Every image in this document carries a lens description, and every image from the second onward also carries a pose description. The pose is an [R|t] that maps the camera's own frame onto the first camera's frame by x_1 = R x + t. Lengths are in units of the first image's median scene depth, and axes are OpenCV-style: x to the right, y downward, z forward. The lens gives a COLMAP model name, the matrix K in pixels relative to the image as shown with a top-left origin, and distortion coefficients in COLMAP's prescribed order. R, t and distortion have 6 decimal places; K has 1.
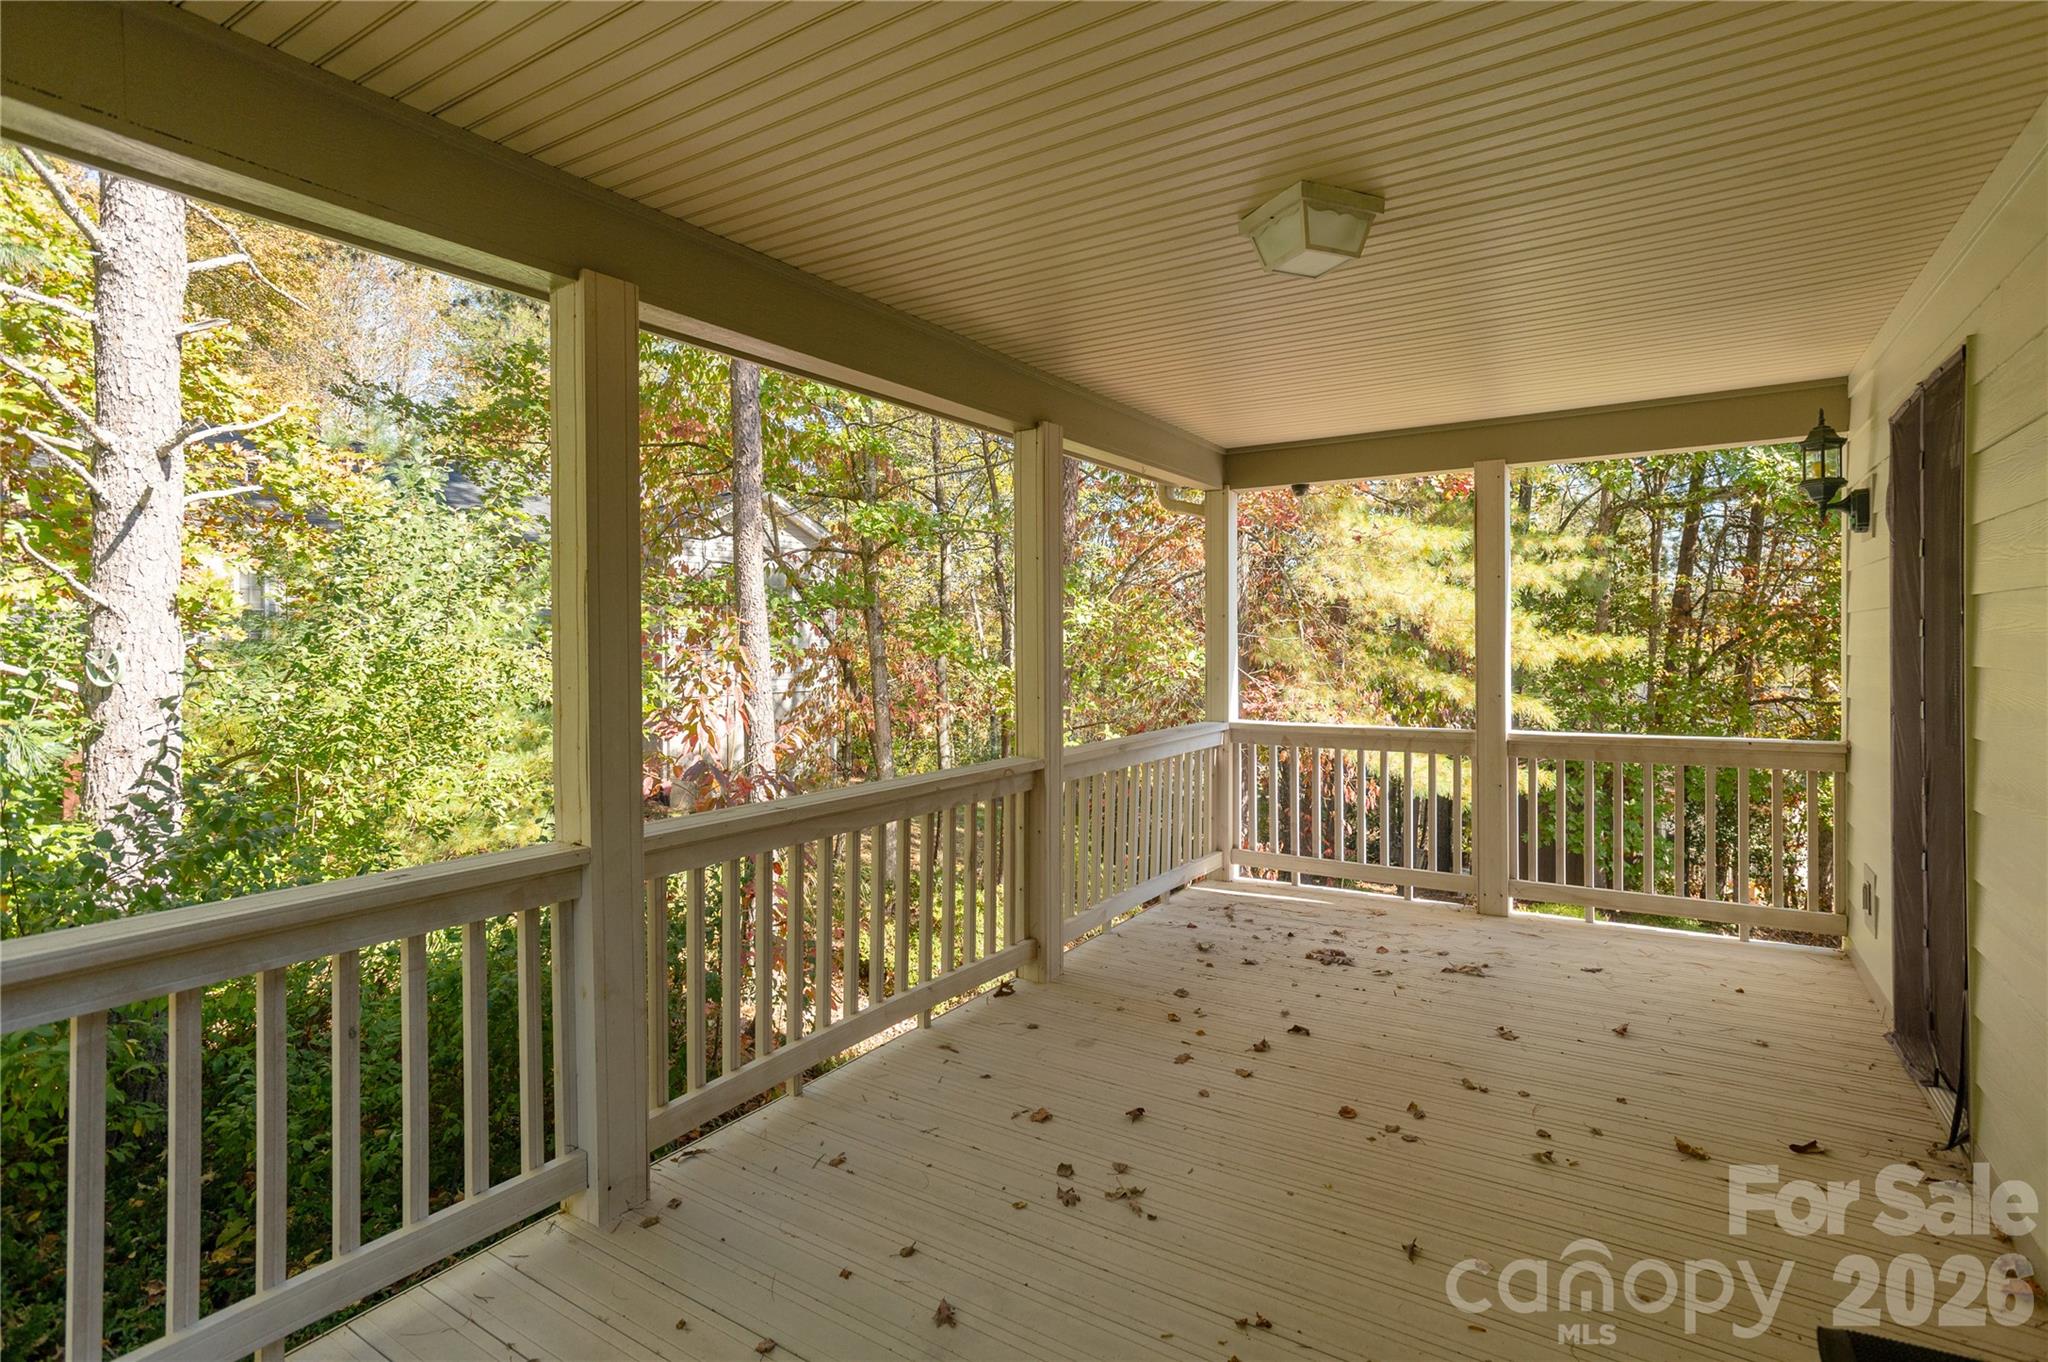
lens RADIAL K [[1001.5, 0, 1024.0], [0, 1001.5, 681.0], [0, 0, 1]] dist [-0.025508, 0.000352]
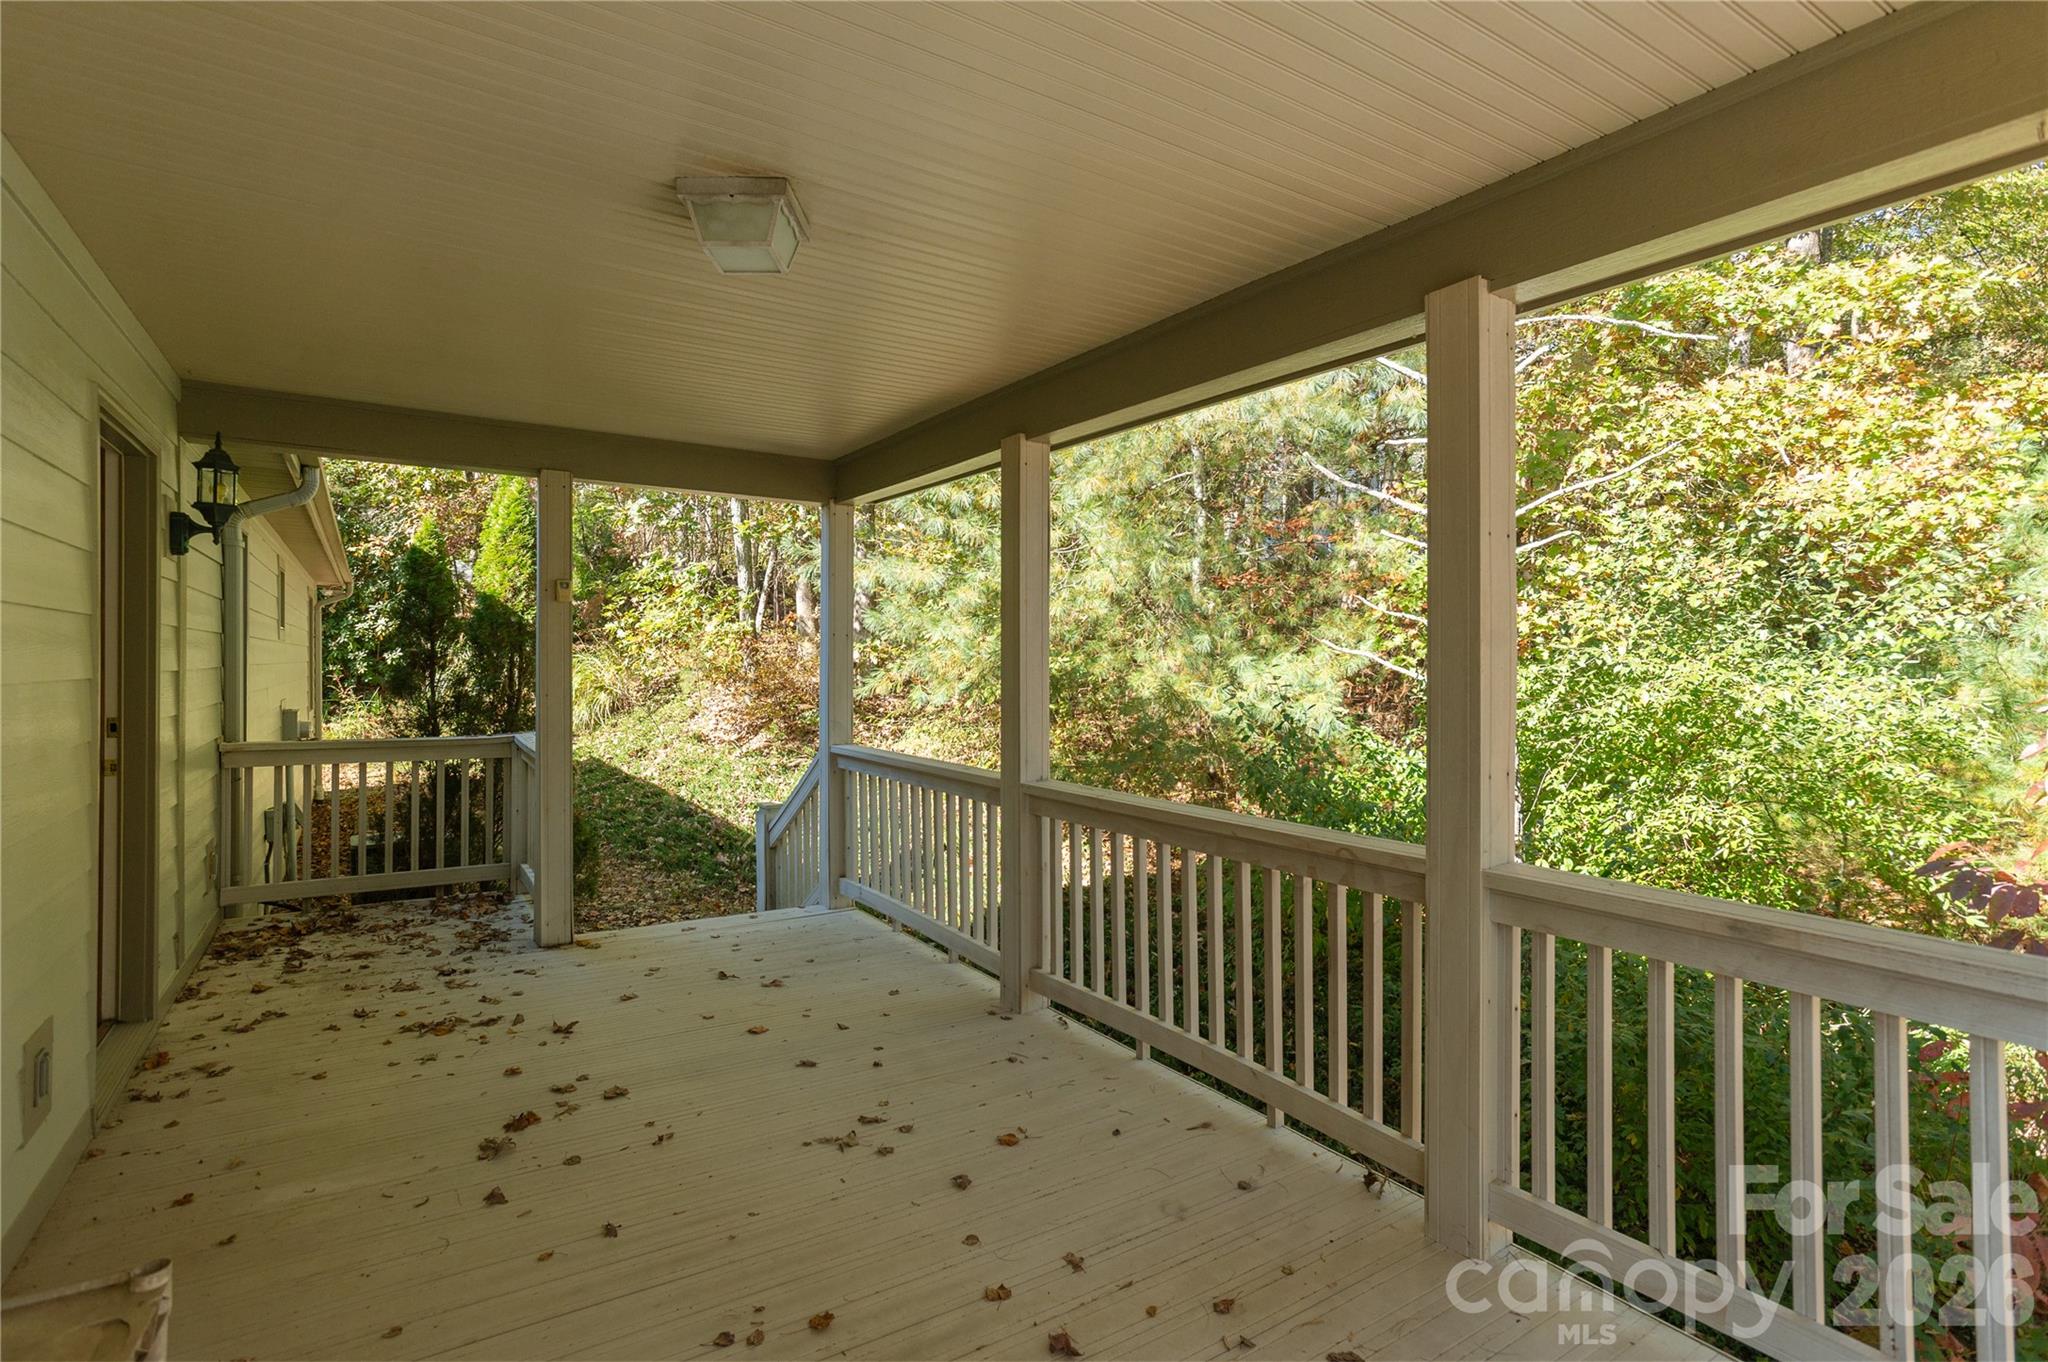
lens RADIAL K [[1001.5, 0, 1024.0], [0, 1001.5, 681.0], [0, 0, 1]] dist [-0.025508, 0.000352]
pose [[-0.419267, 0.014971, -0.907739, 0.924078], [-0.033196, 0.998943, 0.031808, -0.049130], [0.907256, 0.043469, -0.418327, 1.446989]]
